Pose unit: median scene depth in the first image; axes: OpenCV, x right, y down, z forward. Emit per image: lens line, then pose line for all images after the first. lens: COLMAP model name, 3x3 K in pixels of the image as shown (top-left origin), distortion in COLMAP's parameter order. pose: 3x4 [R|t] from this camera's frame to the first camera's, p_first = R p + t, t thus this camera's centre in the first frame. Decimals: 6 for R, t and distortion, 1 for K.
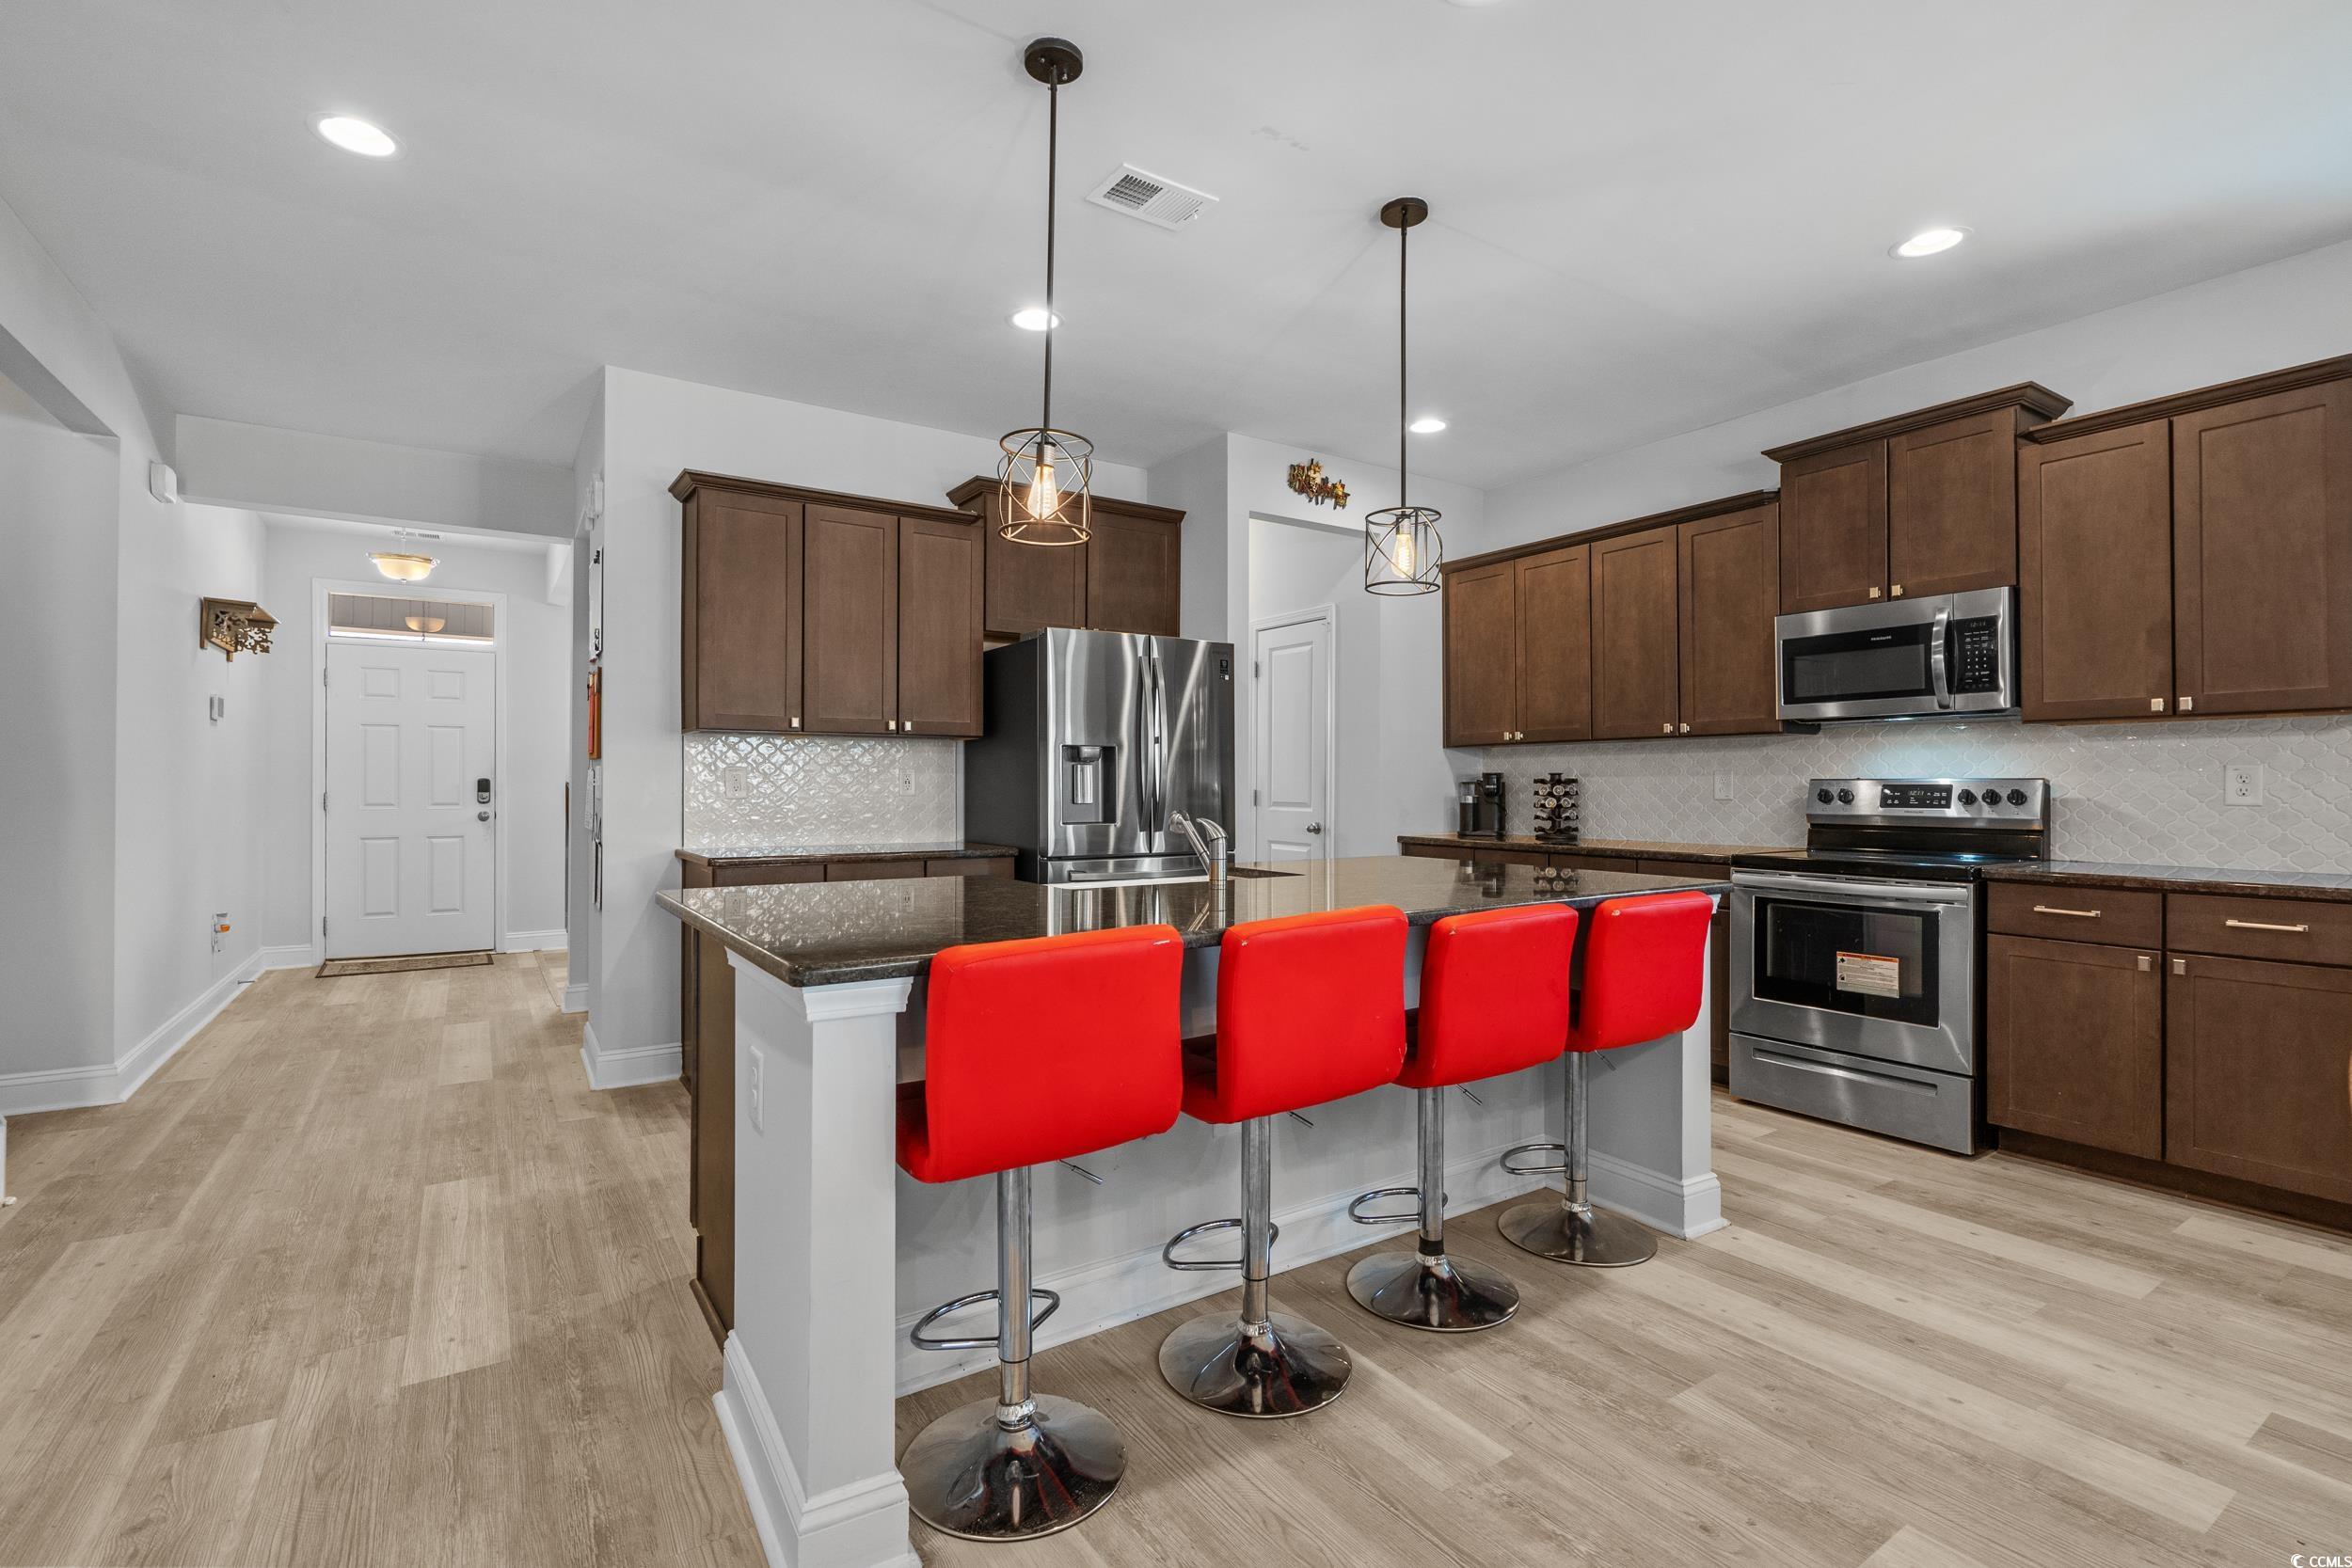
lens RADIAL K [[1069.4, 0, 1175.4], [0, 1069.4, 782.2], [0, 0, 1]] dist [-0.004253, 0.001619]
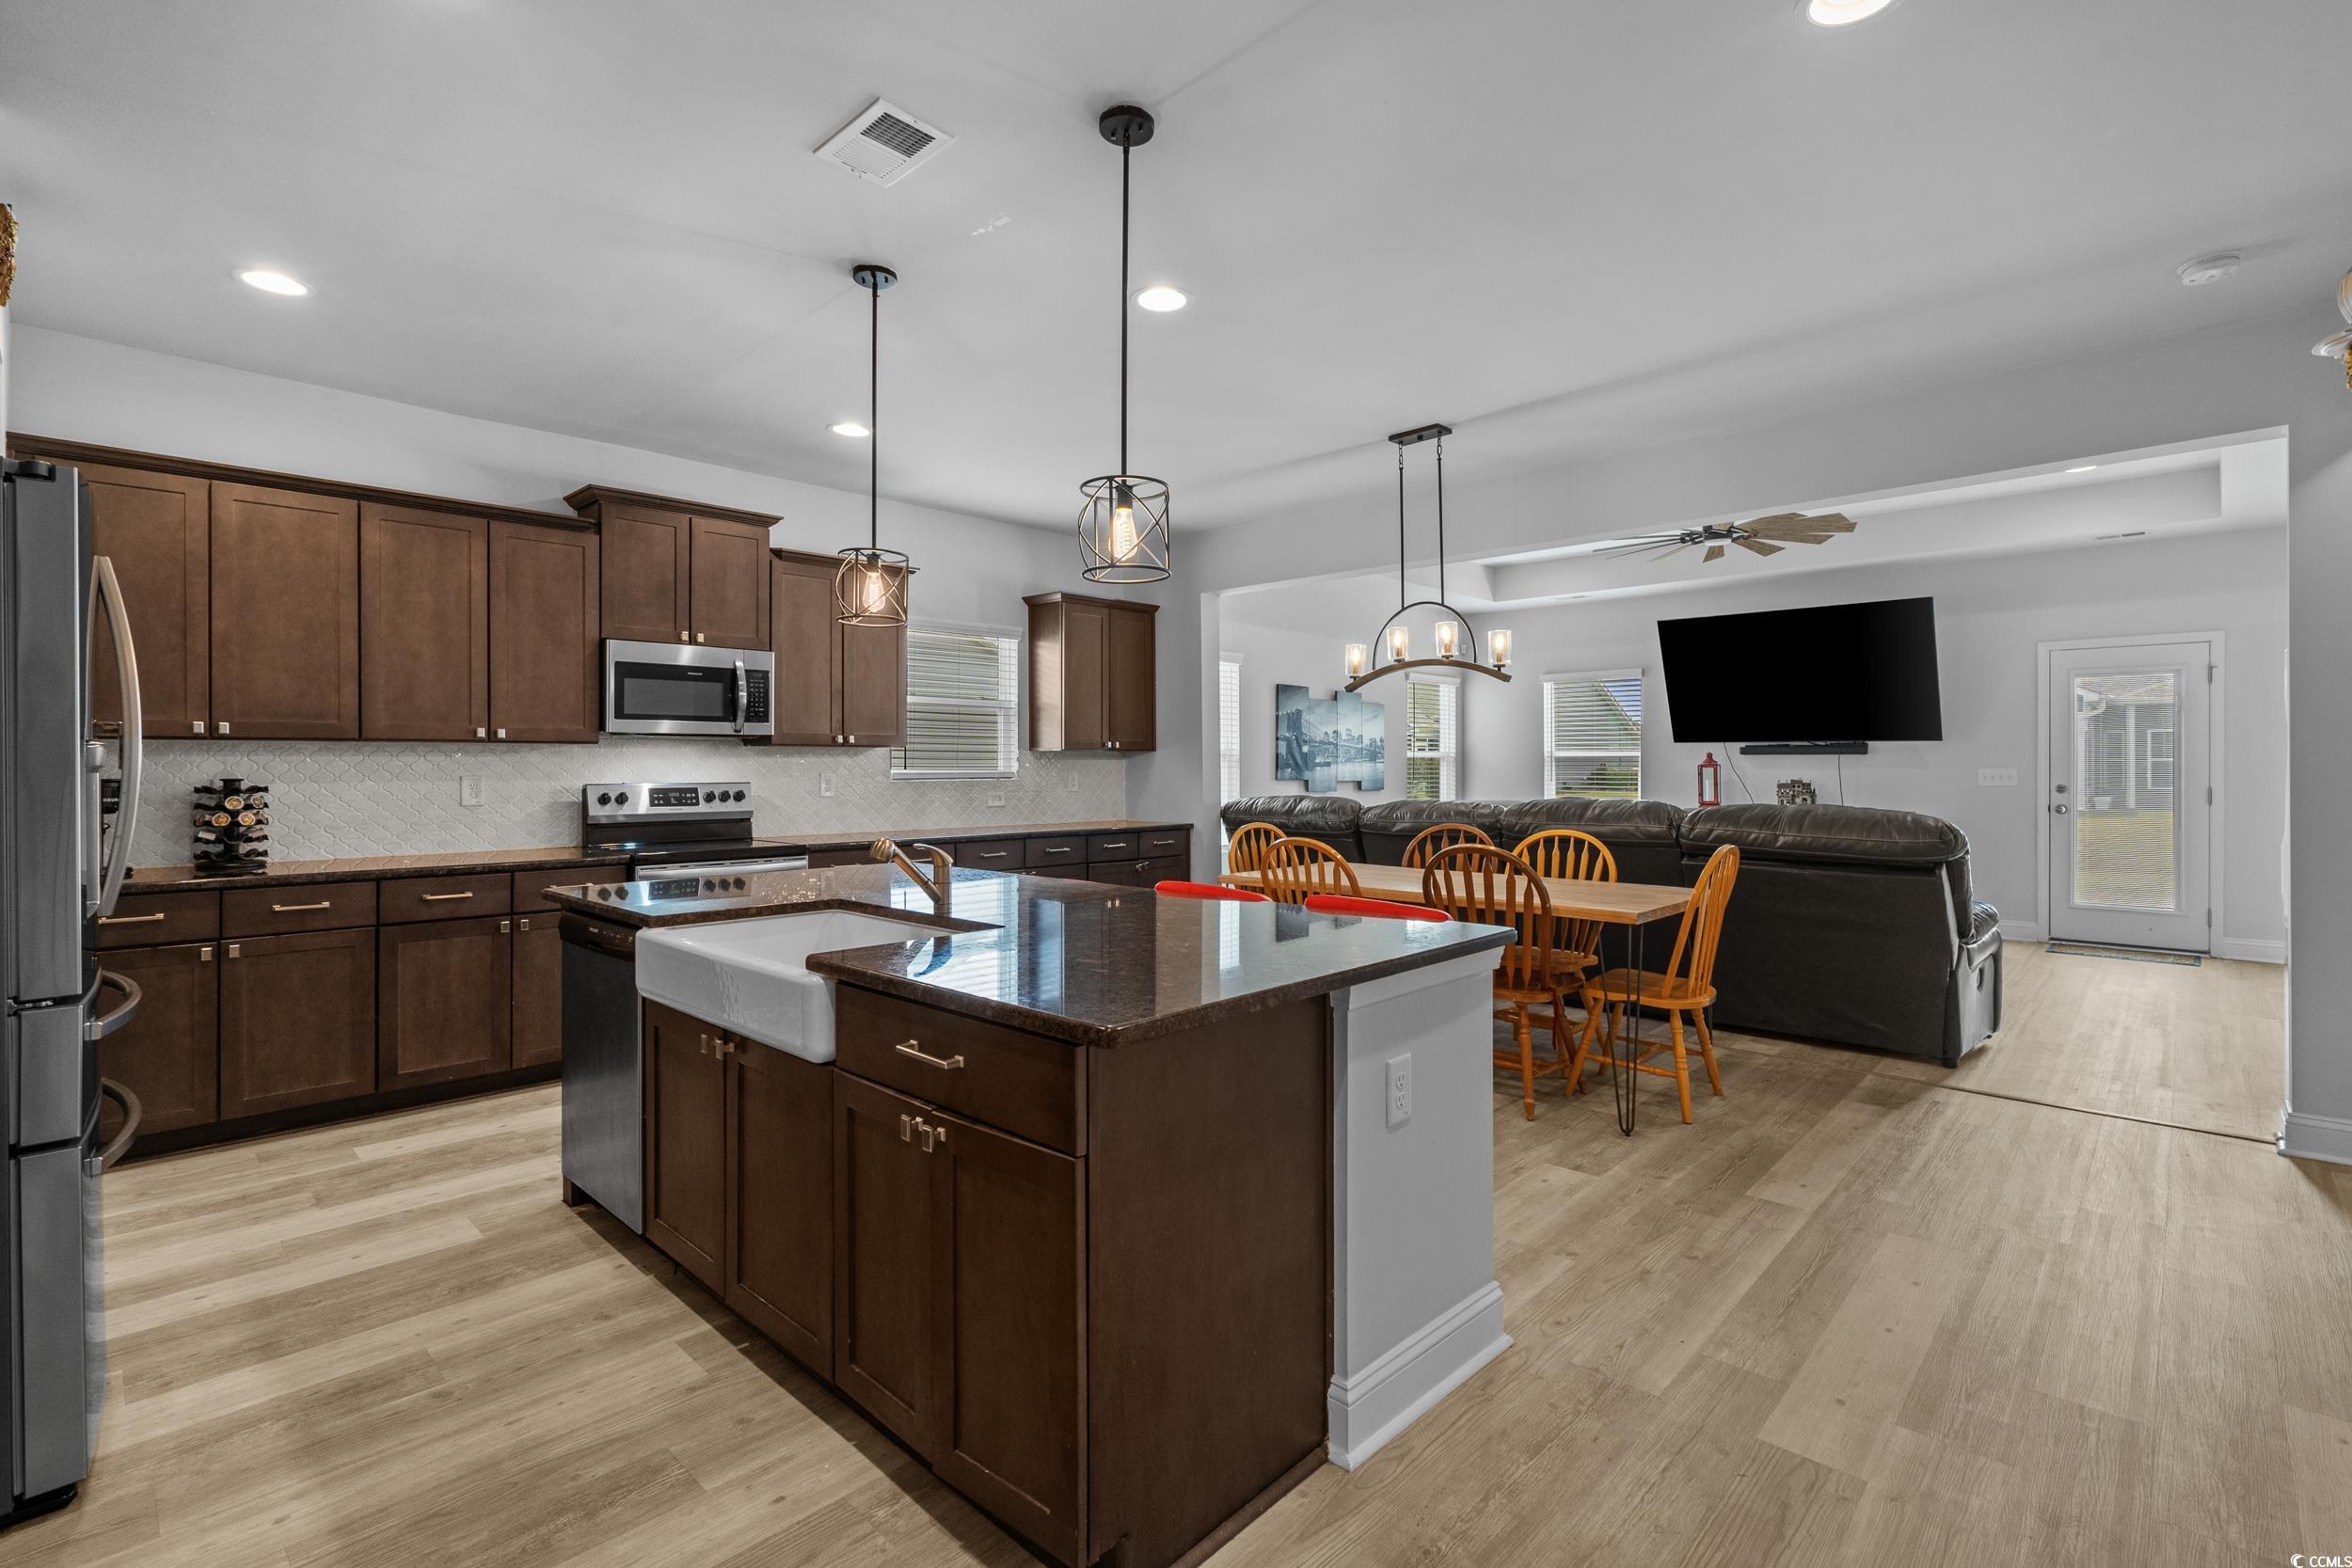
lens RADIAL K [[1069.4, 0, 1164.5], [0, 1069.4, 768.6], [0, 0, 1]] dist [-0.004253, 0.001619]
pose [[-0.217536, -0.001498, 0.976051, -0.716610], [-0.000120, 0.999999, 0.001508, -0.024167], [-0.976052, 0.000211, -0.217536, 0.741750]]
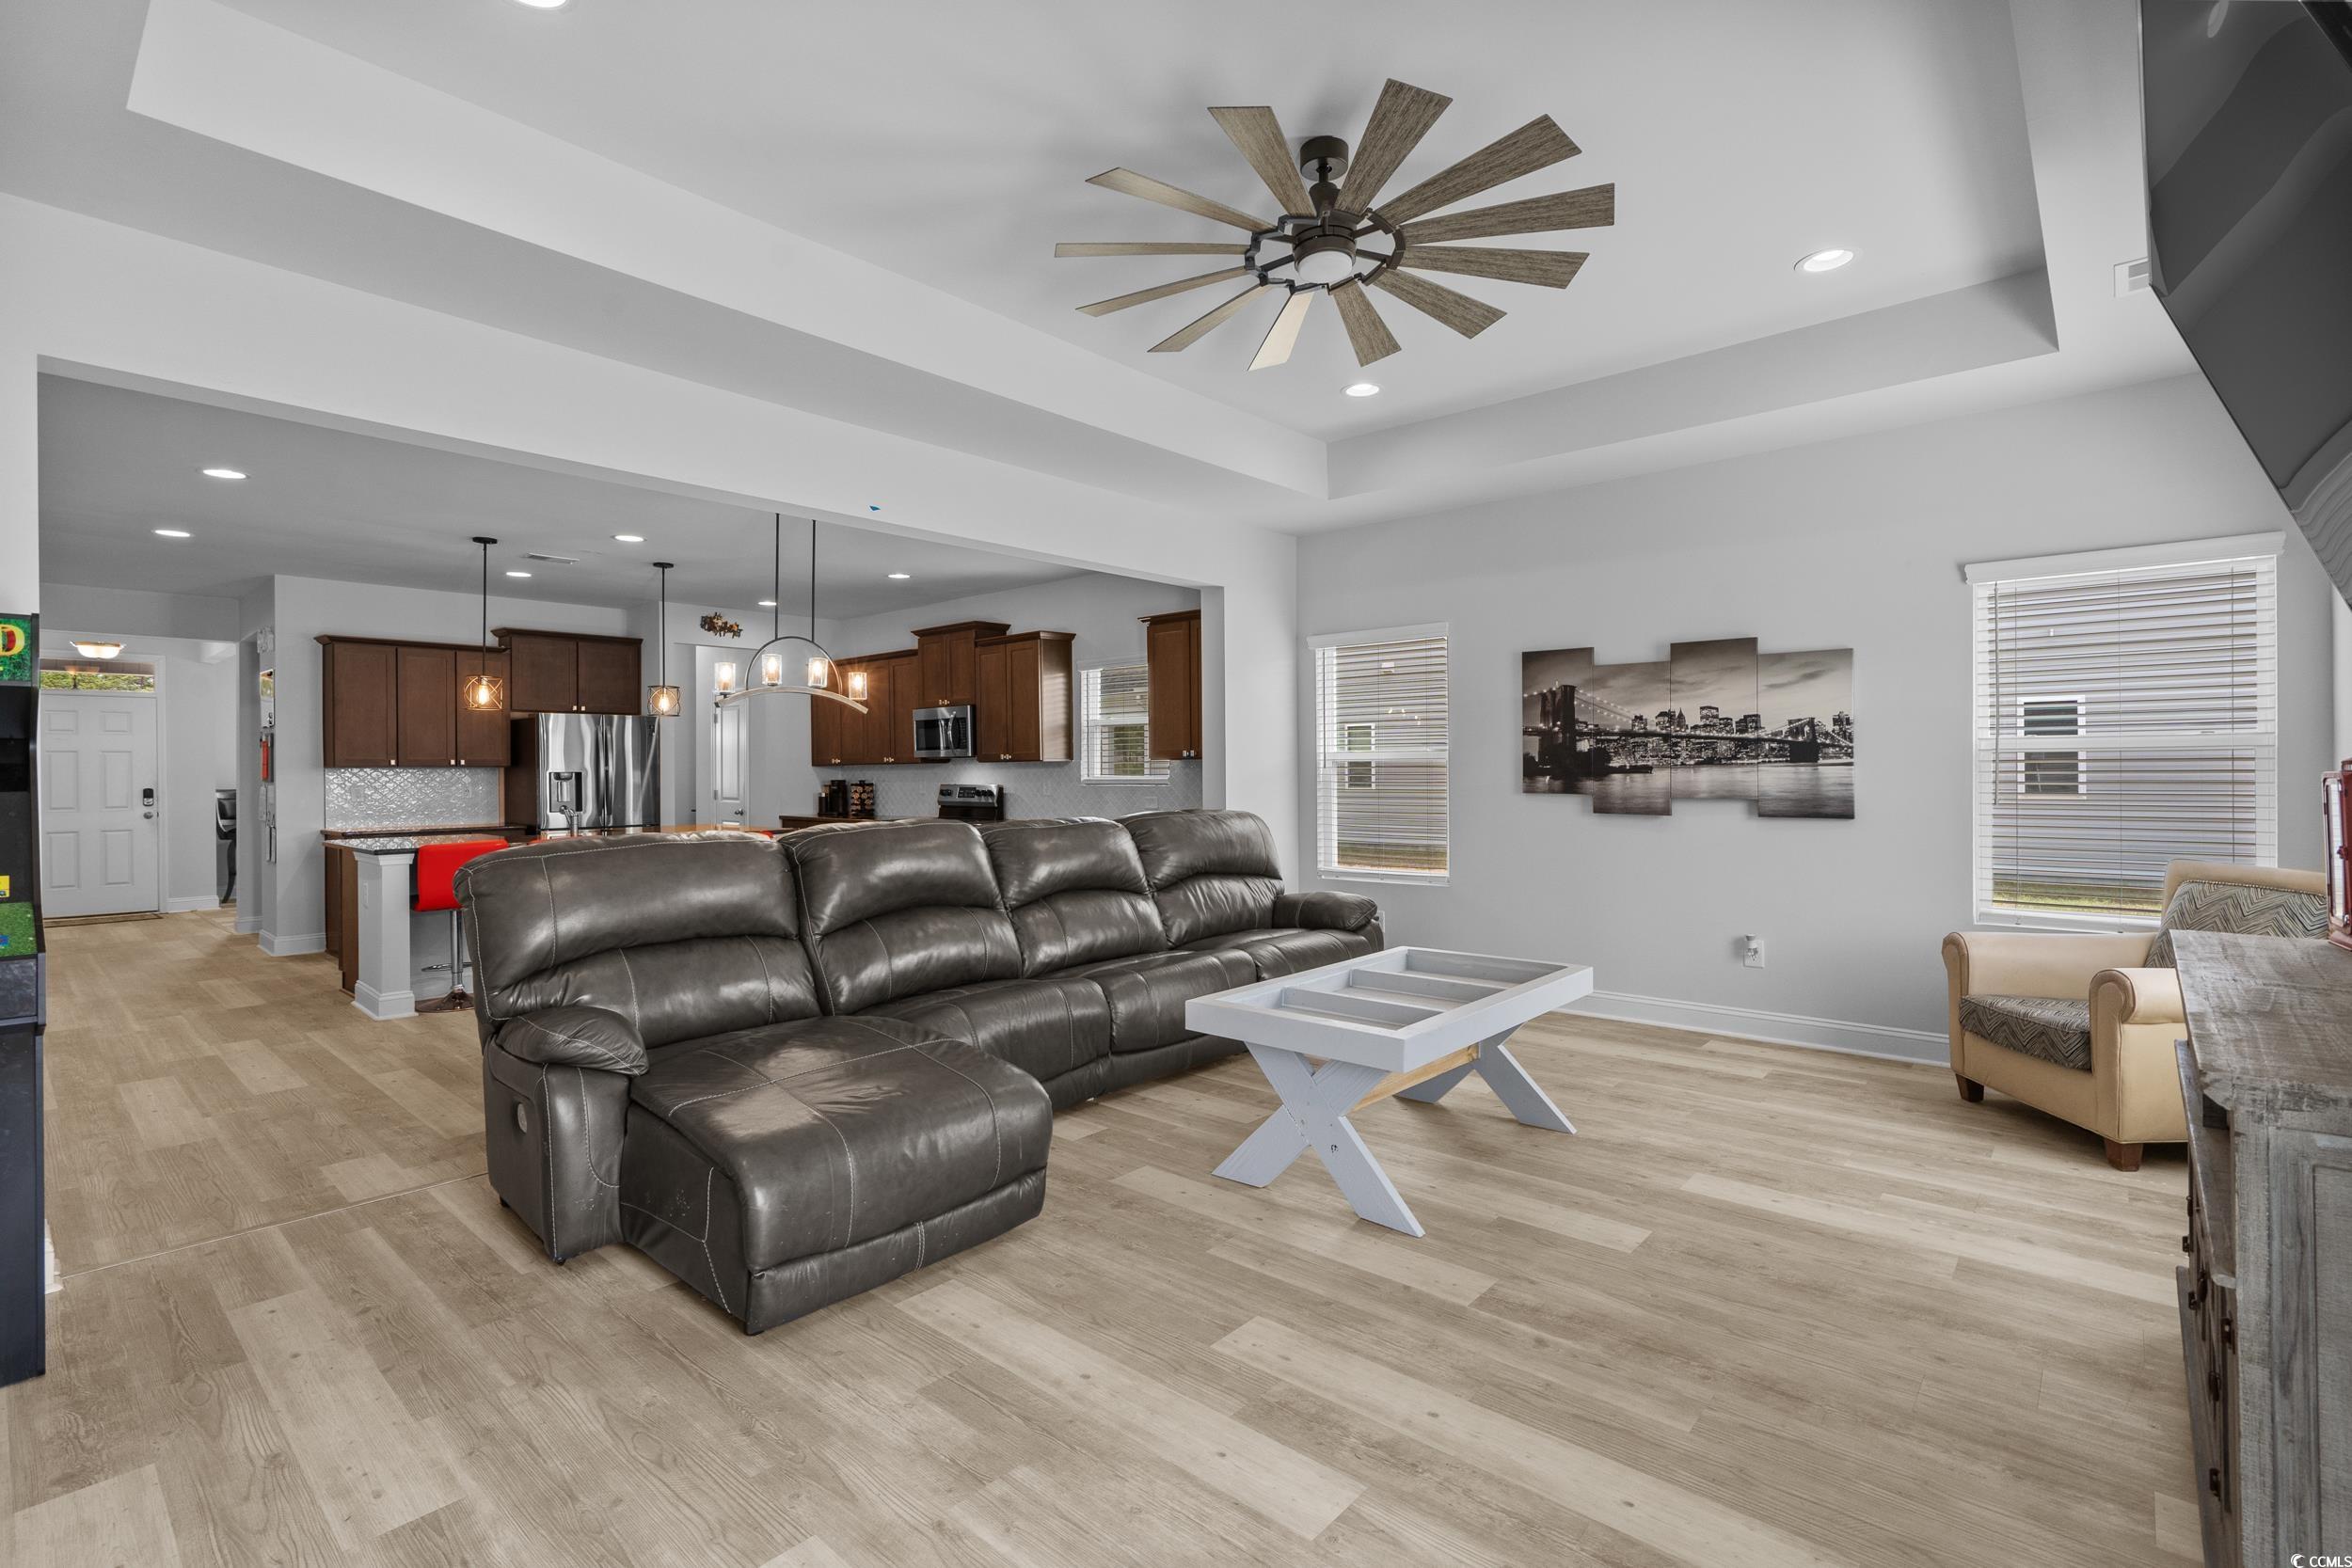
lens RADIAL K [[1069.4, 0, 1162.8], [0, 1069.4, 768.6], [0, 0, 1]] dist [-0.004253, 0.001619]
pose [[0.967109, -0.008633, 0.254214, 0.548156], [0.008609, 0.999962, 0.001205, -0.038296], [-0.254215, 0.001023, 0.967147, -1.338181]]
